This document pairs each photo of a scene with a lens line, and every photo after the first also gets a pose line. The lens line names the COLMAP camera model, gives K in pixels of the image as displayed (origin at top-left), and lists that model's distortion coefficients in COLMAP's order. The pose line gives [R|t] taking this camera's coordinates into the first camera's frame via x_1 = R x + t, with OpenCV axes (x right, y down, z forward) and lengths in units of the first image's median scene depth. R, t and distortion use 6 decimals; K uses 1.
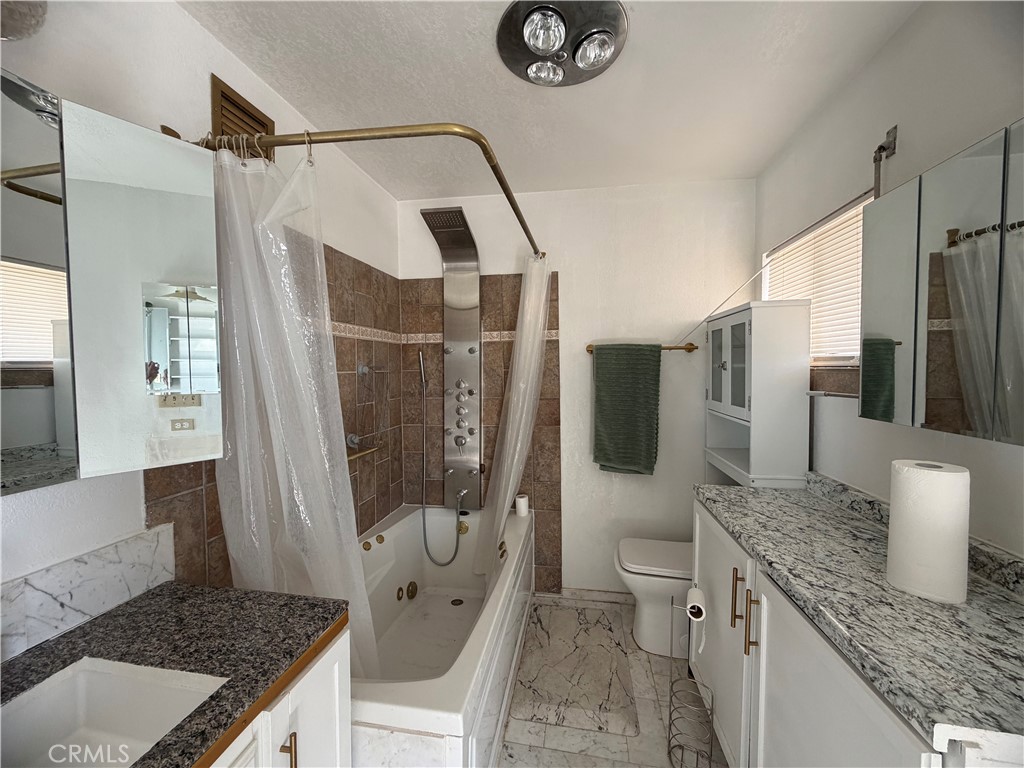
lens RADIAL K [[407.7, 0, 512.3], [0, 407.7, 384.5], [0, 0, 1]] dist [0.002971, -0.000662]
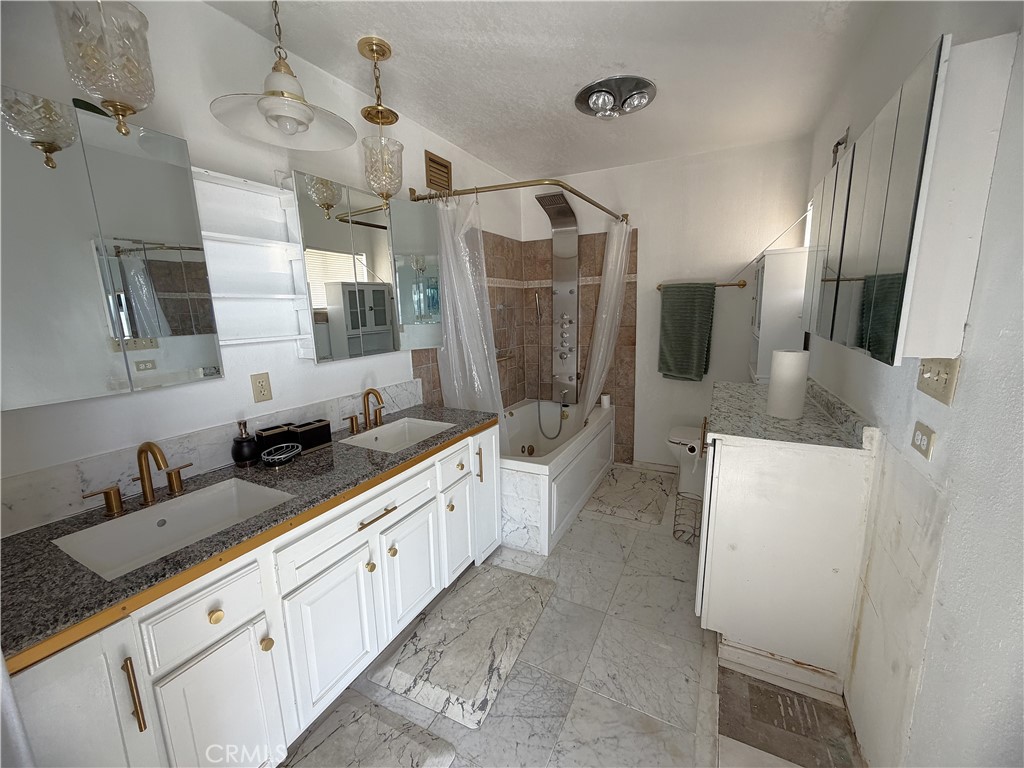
lens RADIAL K [[407.7, 0, 511.7], [0, 407.7, 382.5], [0, 0, 1]] dist [0.002971, -0.000662]
pose [[0.953181, 0.036147, -0.300232, 0.138139], [0.007775, 0.989573, 0.143824, 0.023365], [0.302300, -0.139424, 0.942961, -0.438732]]
